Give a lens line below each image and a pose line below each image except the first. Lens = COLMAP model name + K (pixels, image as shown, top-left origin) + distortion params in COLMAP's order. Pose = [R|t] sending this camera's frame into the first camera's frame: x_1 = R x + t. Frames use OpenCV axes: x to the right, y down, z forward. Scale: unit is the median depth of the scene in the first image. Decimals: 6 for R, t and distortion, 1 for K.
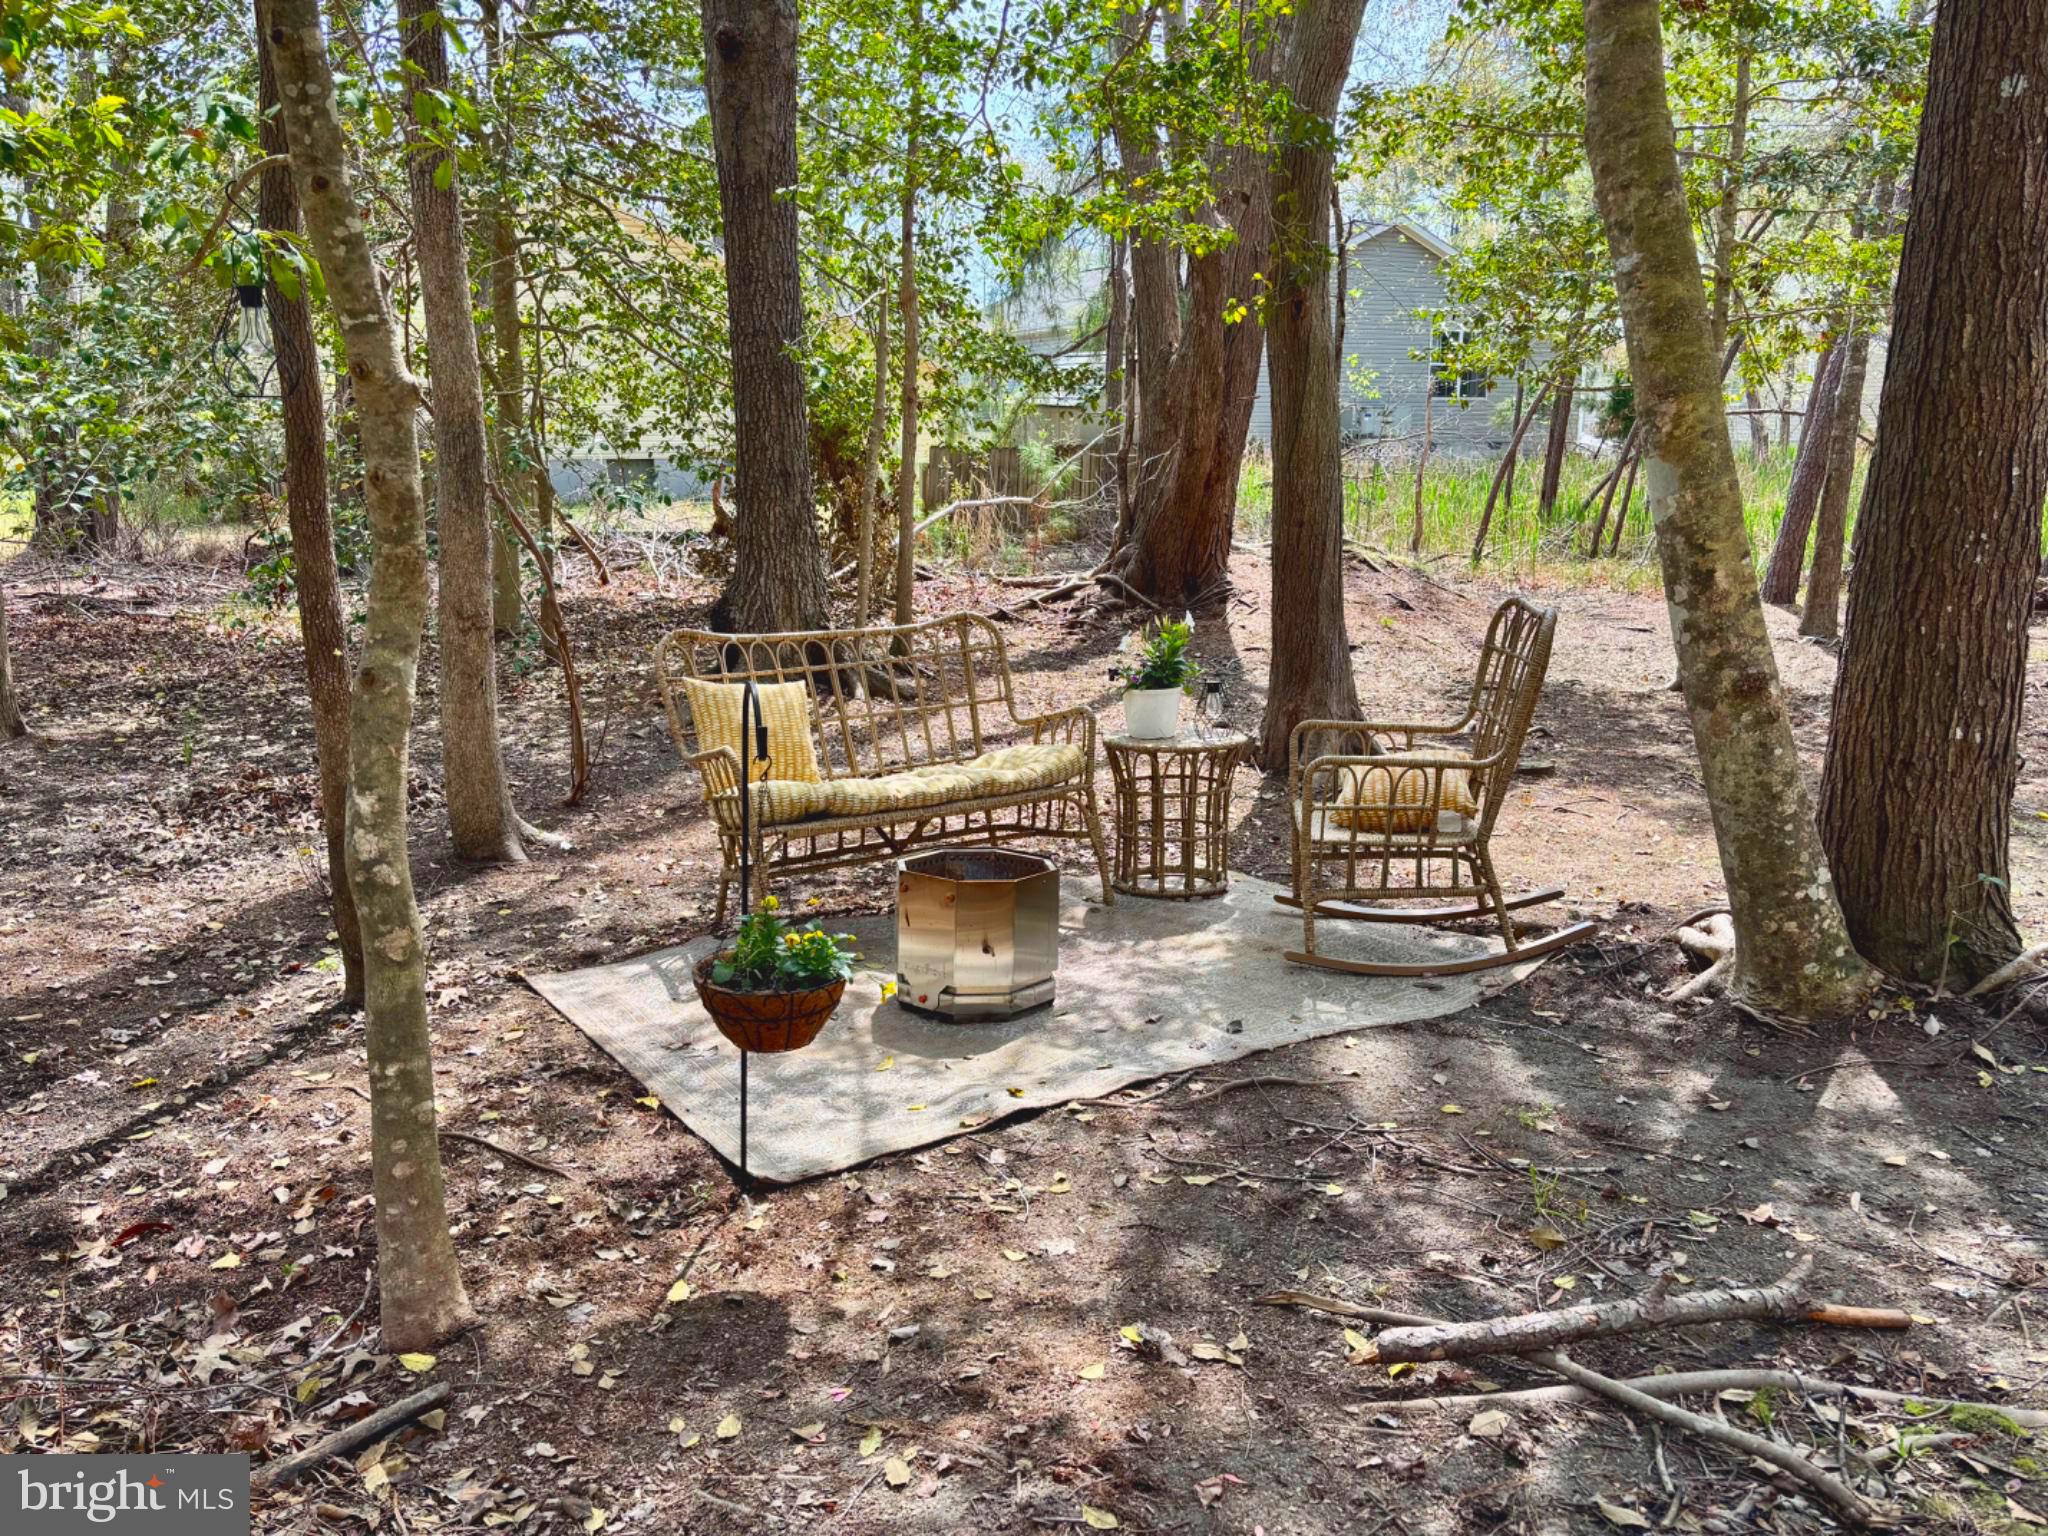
lens RADIAL K [[1558.3, 0, 1025.3], [0, 1558.3, 770.5], [0, 0, 1]] dist [0.009155, -0.003396]
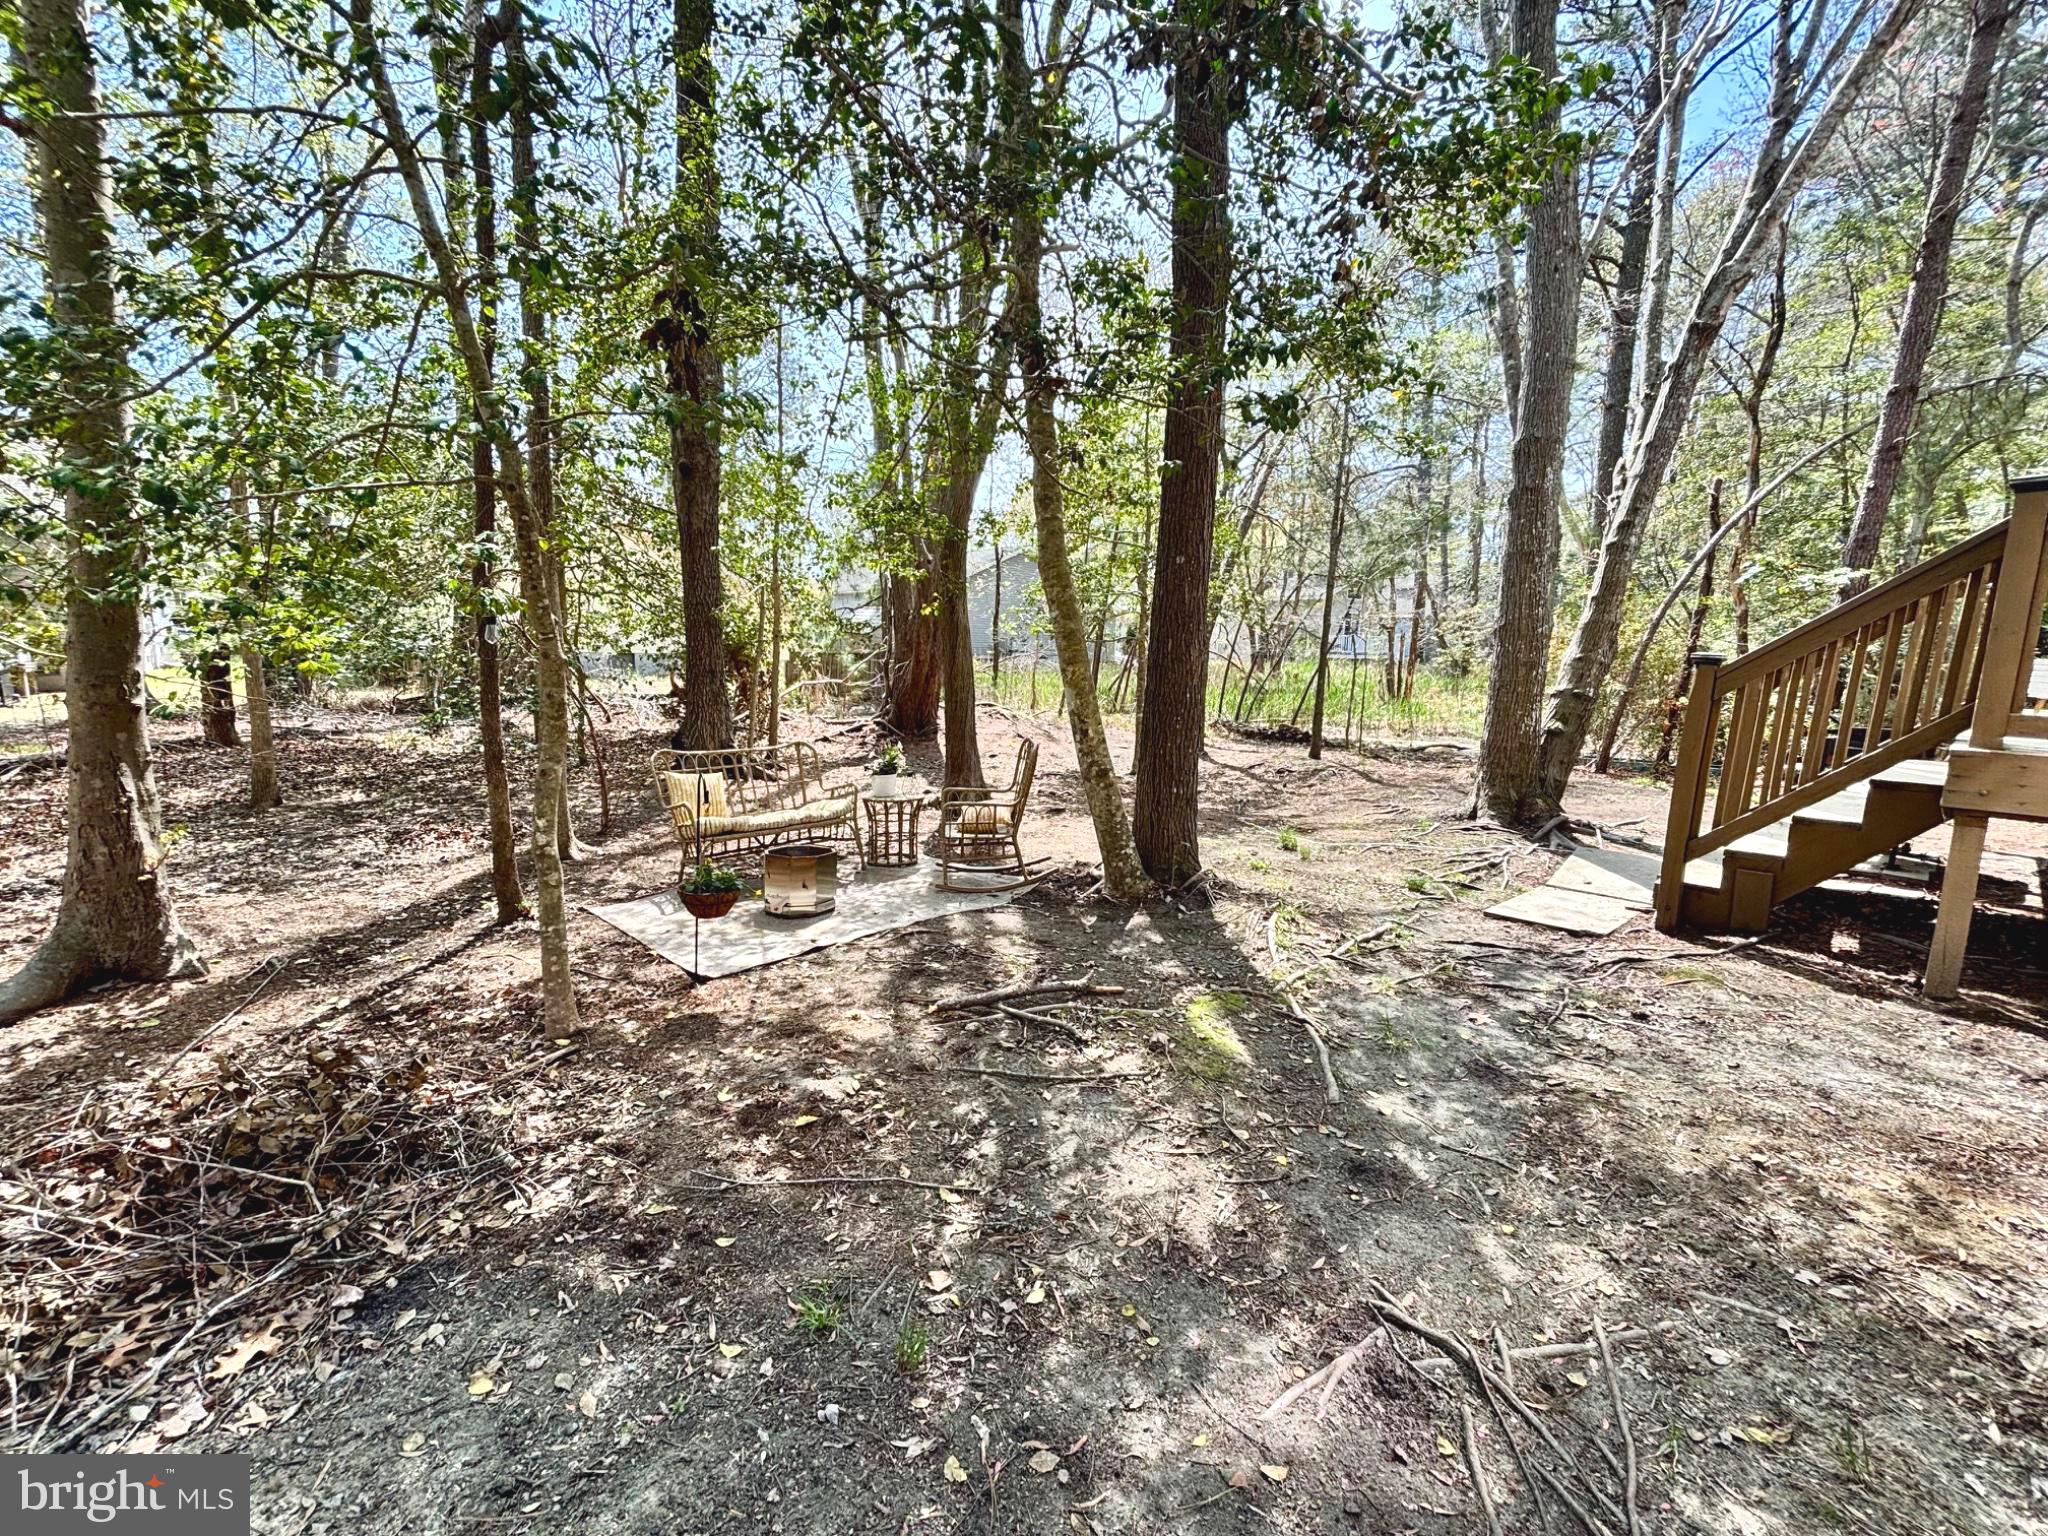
lens RADIAL K [[818.1, 0, 1029.3], [0, 818.1, 766.8], [0, 0, 1]] dist [-0.001306, -0.000444]
pose [[0.975744, -0.005625, 0.218844, 0.021924], [0.019191, 0.998019, -0.059914, 0.008809], [-0.218073, 0.062660, 0.973919, -0.169490]]
